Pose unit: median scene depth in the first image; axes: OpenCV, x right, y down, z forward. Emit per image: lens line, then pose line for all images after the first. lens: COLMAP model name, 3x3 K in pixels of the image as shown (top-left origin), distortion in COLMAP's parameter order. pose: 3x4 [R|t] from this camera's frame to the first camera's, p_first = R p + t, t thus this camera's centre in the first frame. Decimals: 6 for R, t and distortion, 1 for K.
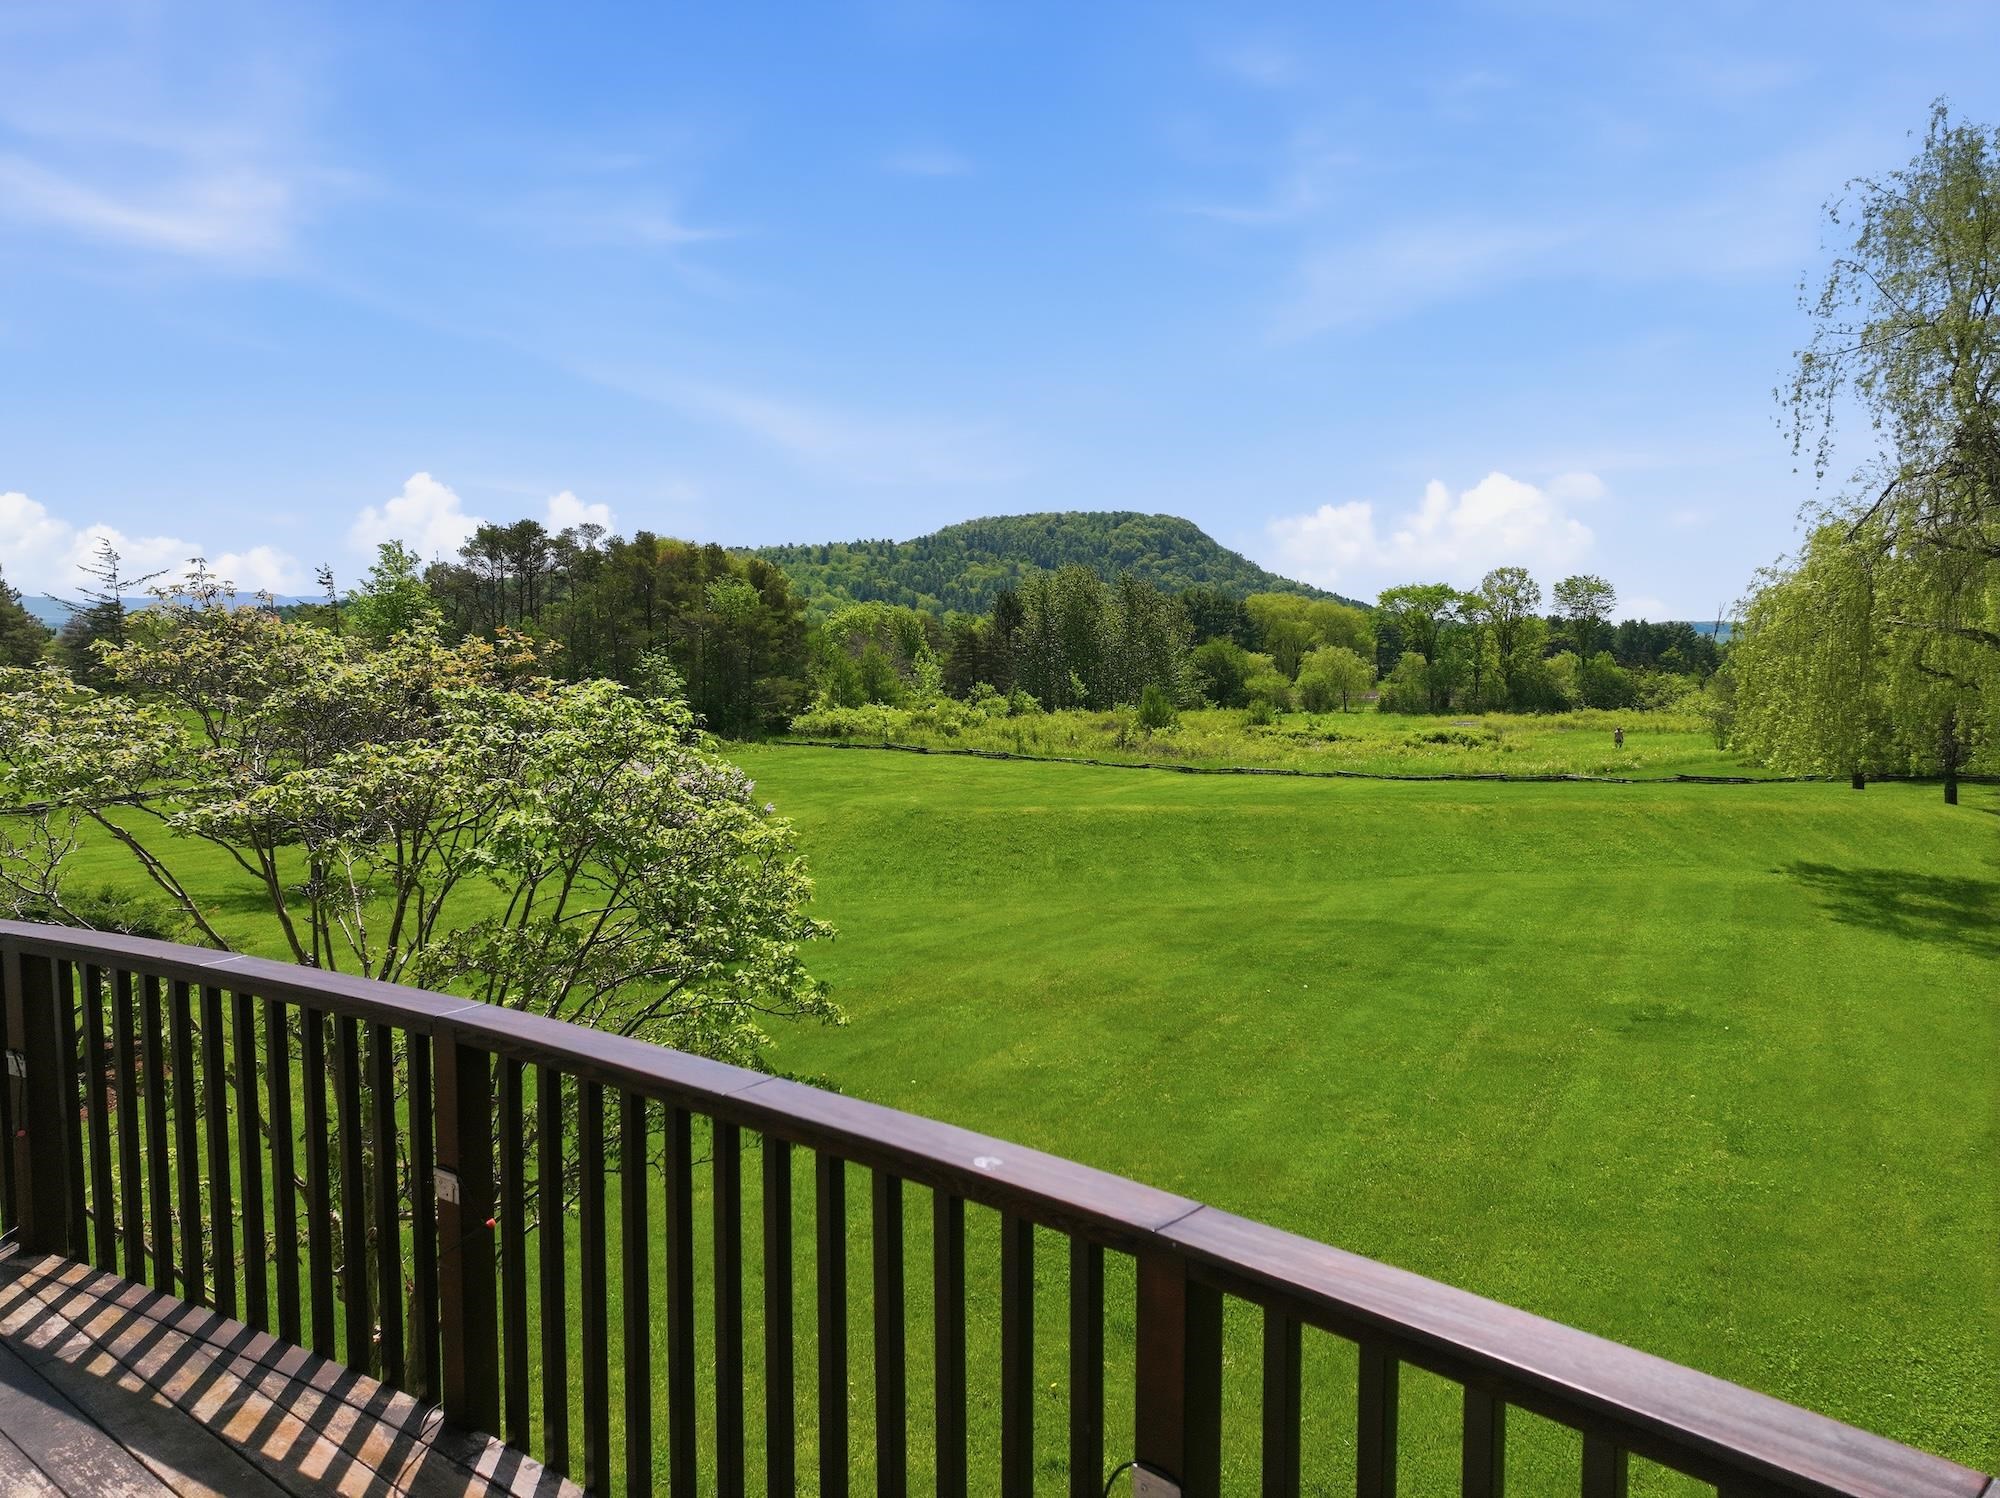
lens RADIAL K [[1393.1, 0, 1002.7], [0, 1393.1, 766.1], [0, 0, 1]] dist [0.007732, 0.009229]
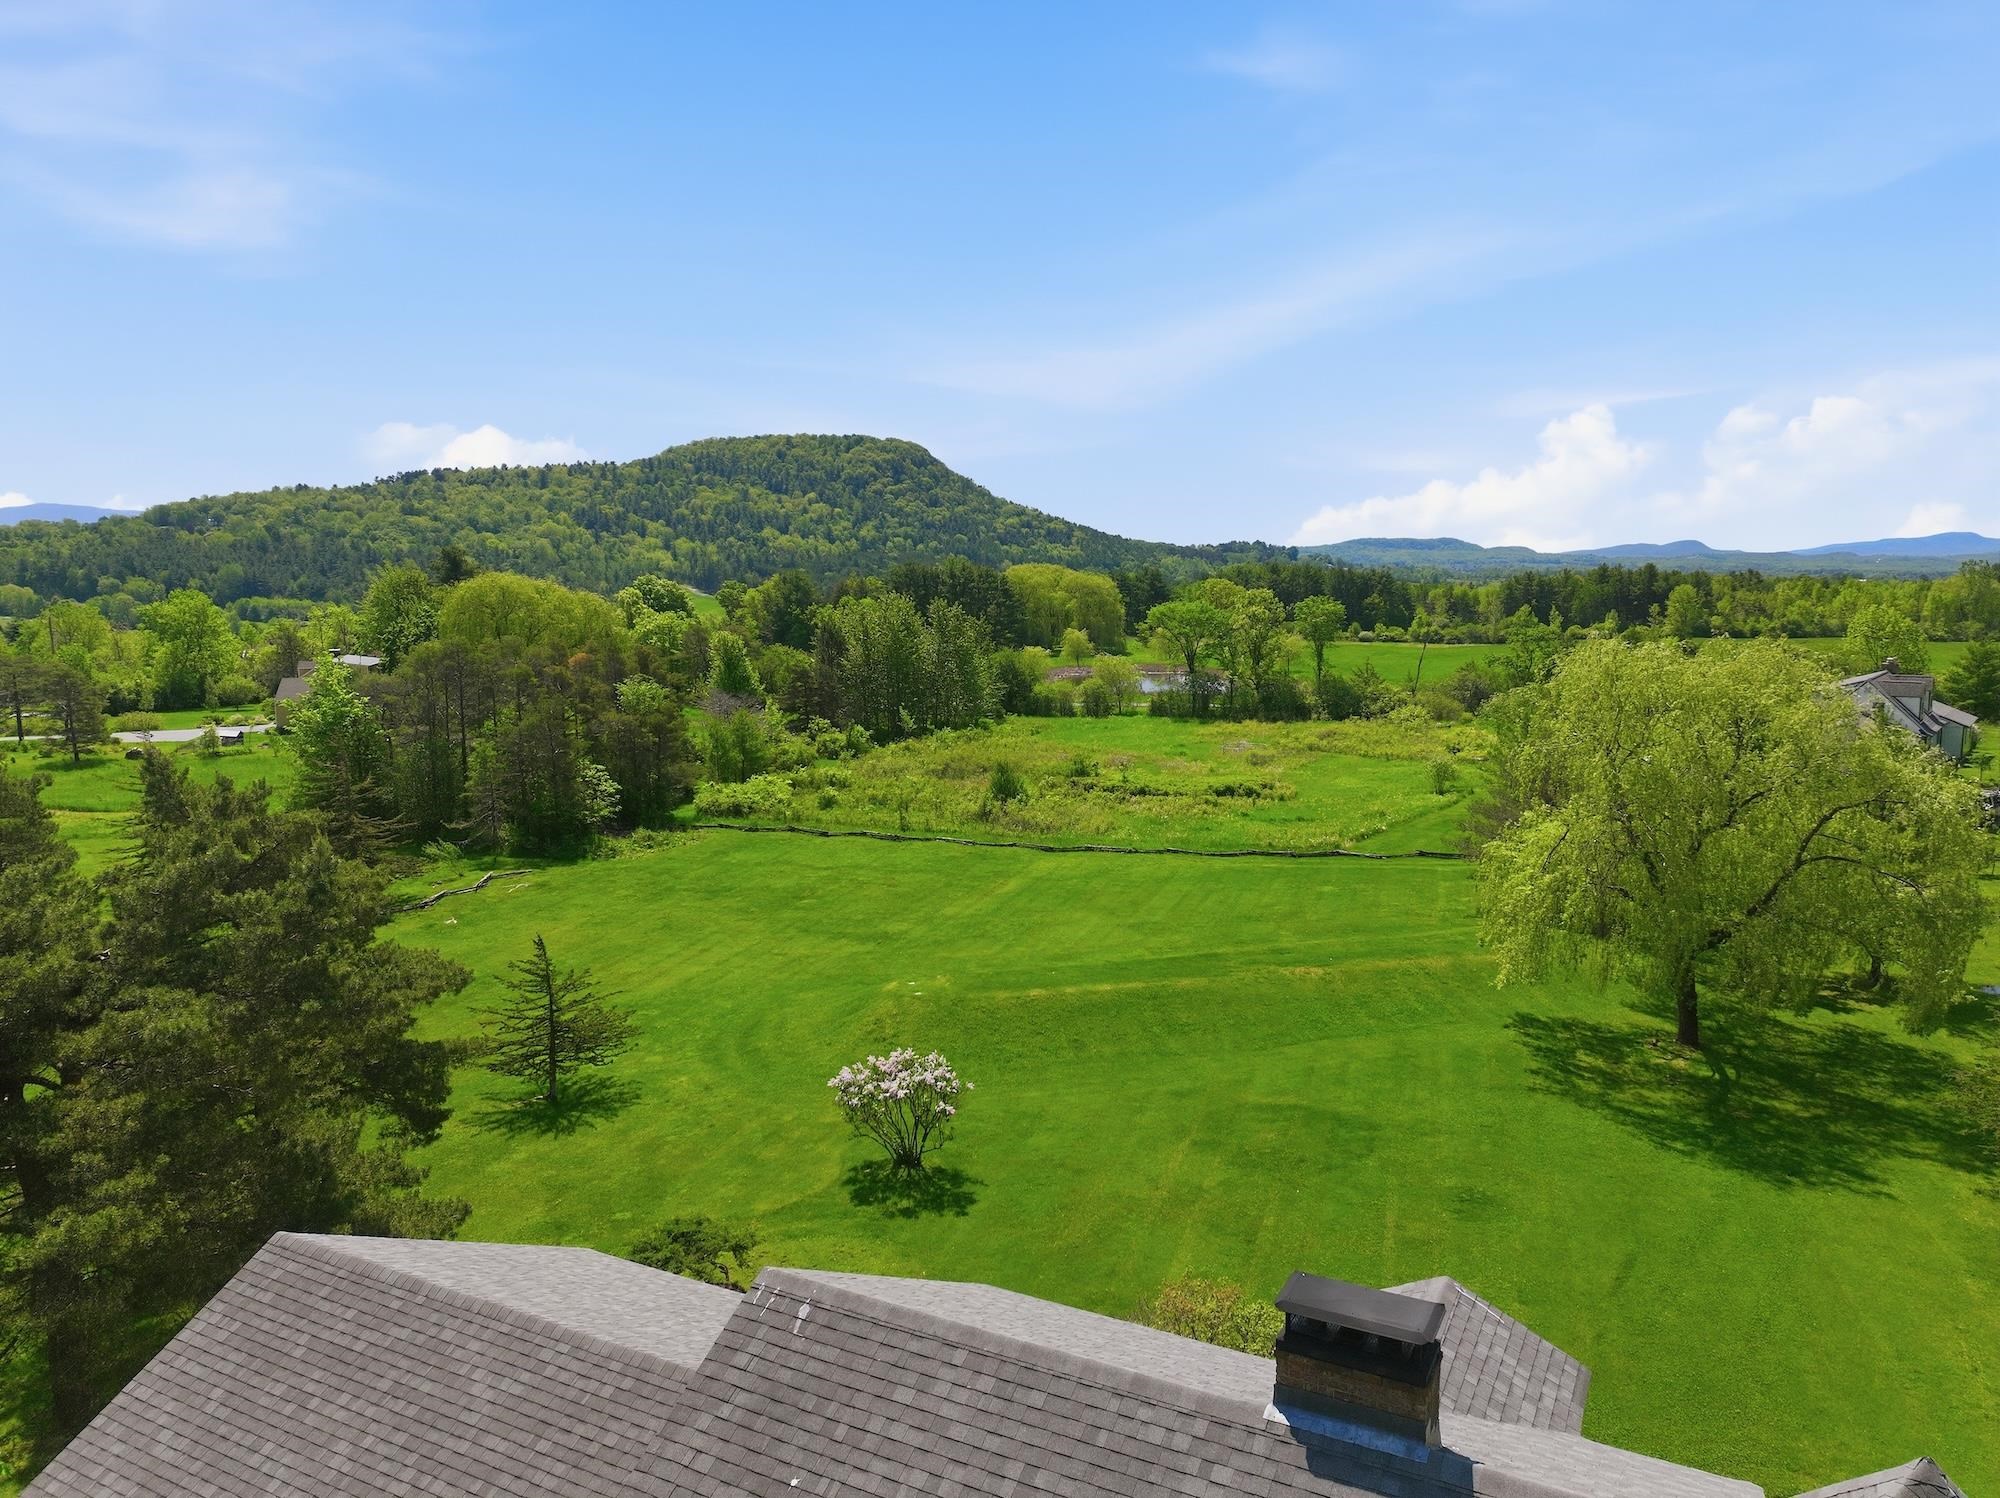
lens RADIAL K [[1393.1, 0, 1010.7], [0, 1393.1, 745.1], [0, 0, 1]] dist [0.007732, 0.009229]
pose [[0.980573, -0.029132, 0.193981, -0.053810], [0.020873, 0.998792, 0.044487, -0.056358], [-0.195043, -0.039574, 0.979996, -0.079296]]
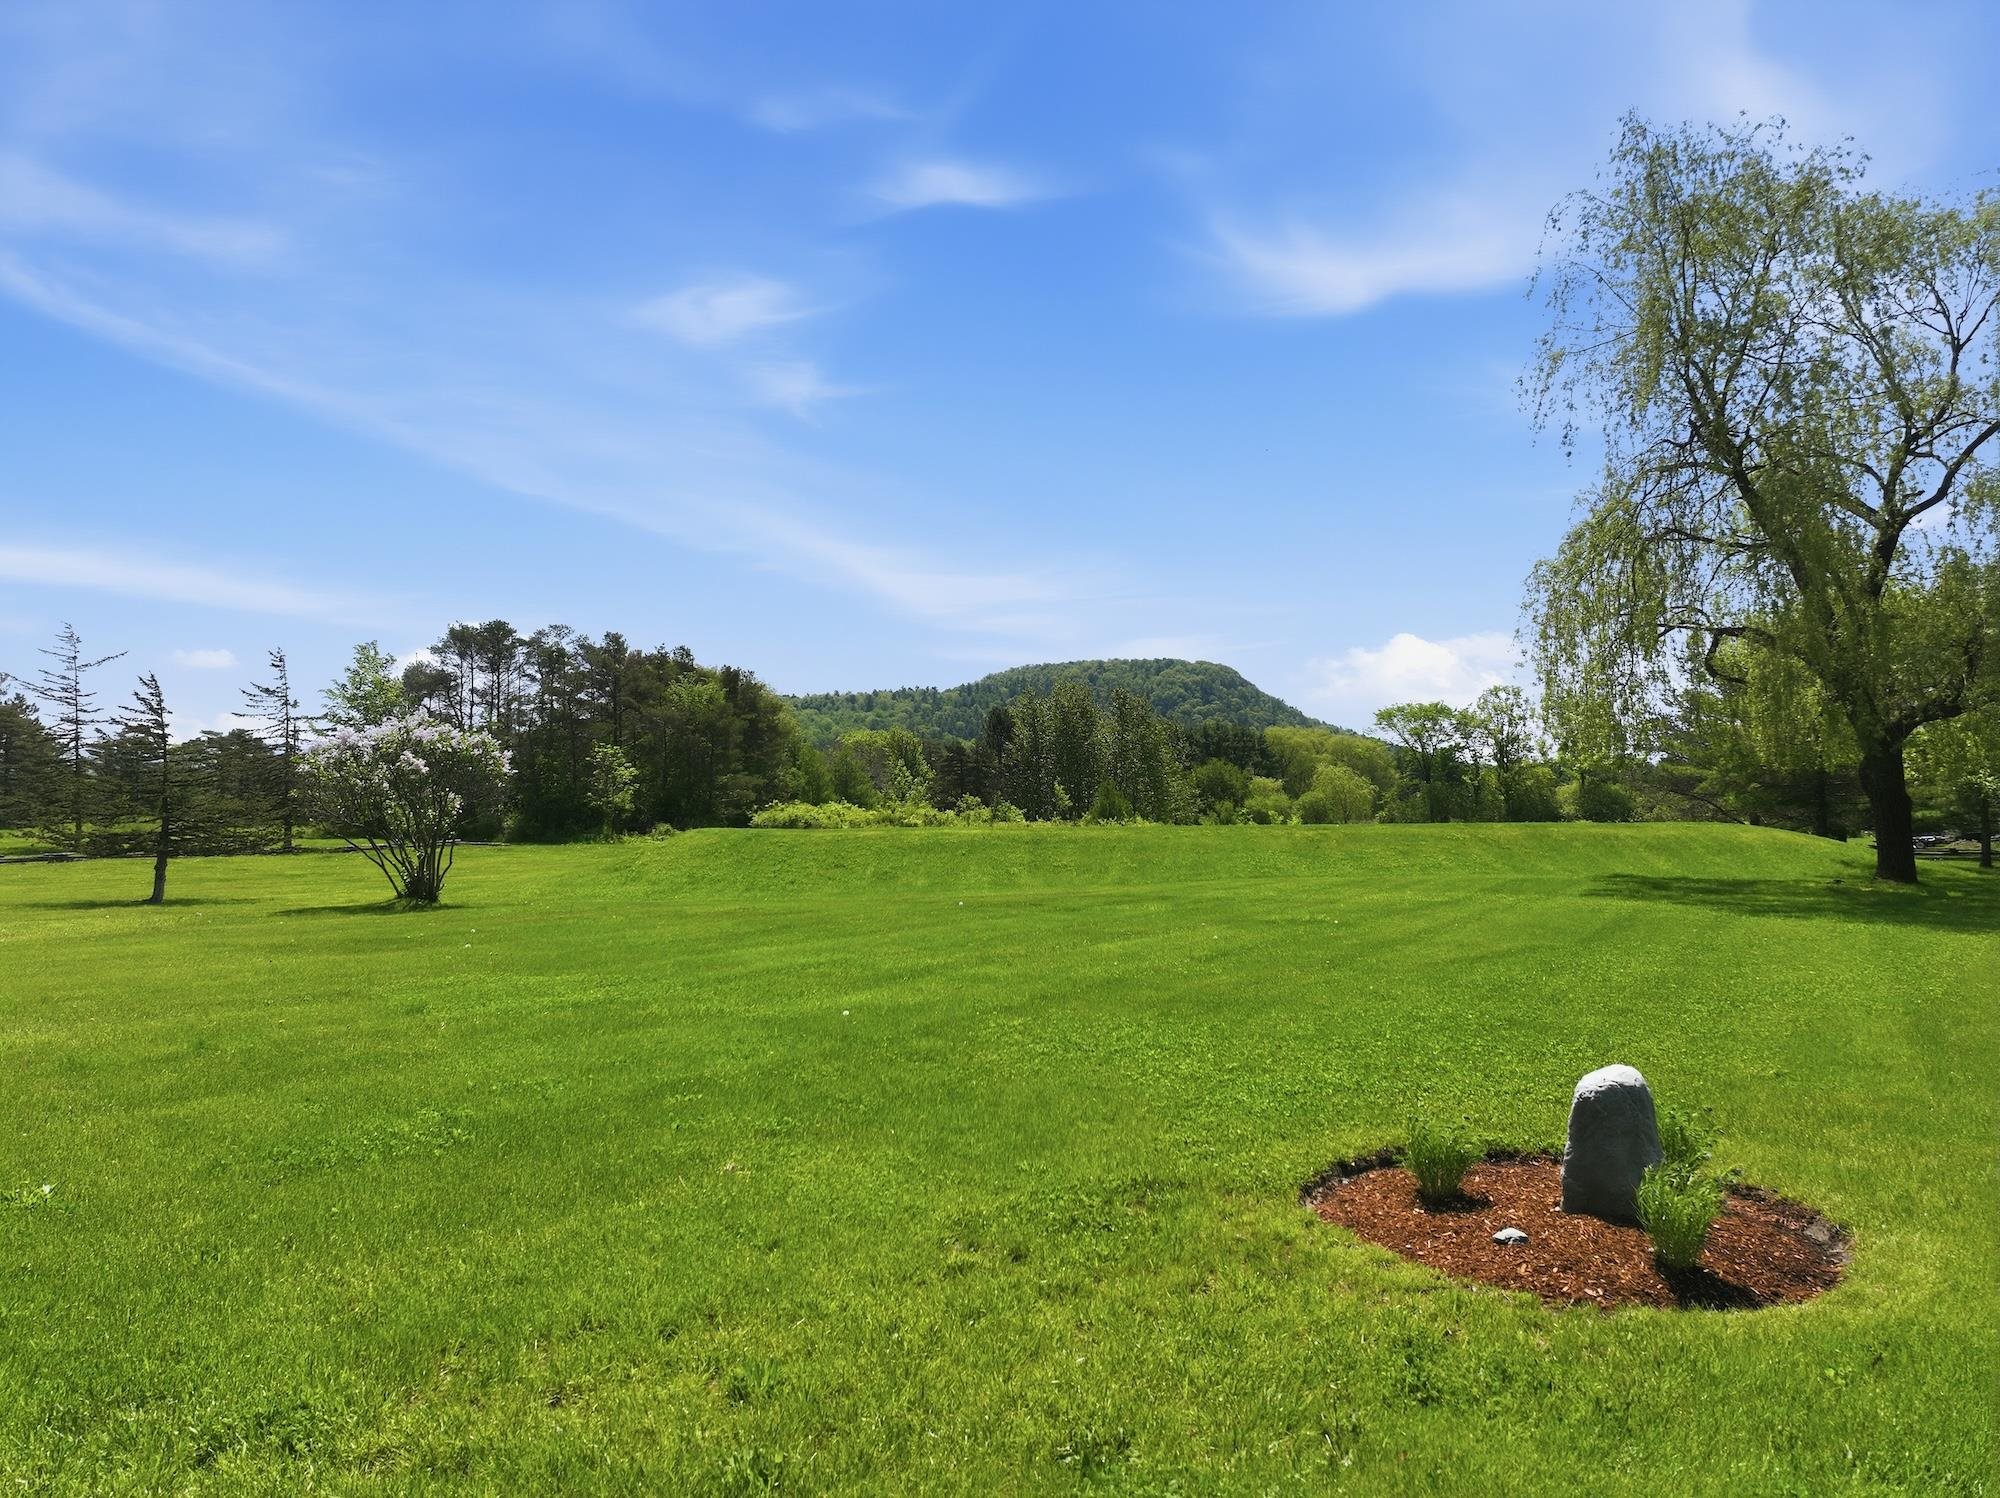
lens RADIAL K [[1393.1, 0, 1002.6], [0, 1393.1, 770.3], [0, 0, 1]] dist [0.007732, 0.009229]
pose [[0.999459, -0.002263, -0.032800, 0.029240], [-0.001097, 0.994775, -0.102081, 0.017197], [0.032860, 0.102062, 0.994235, -0.002174]]
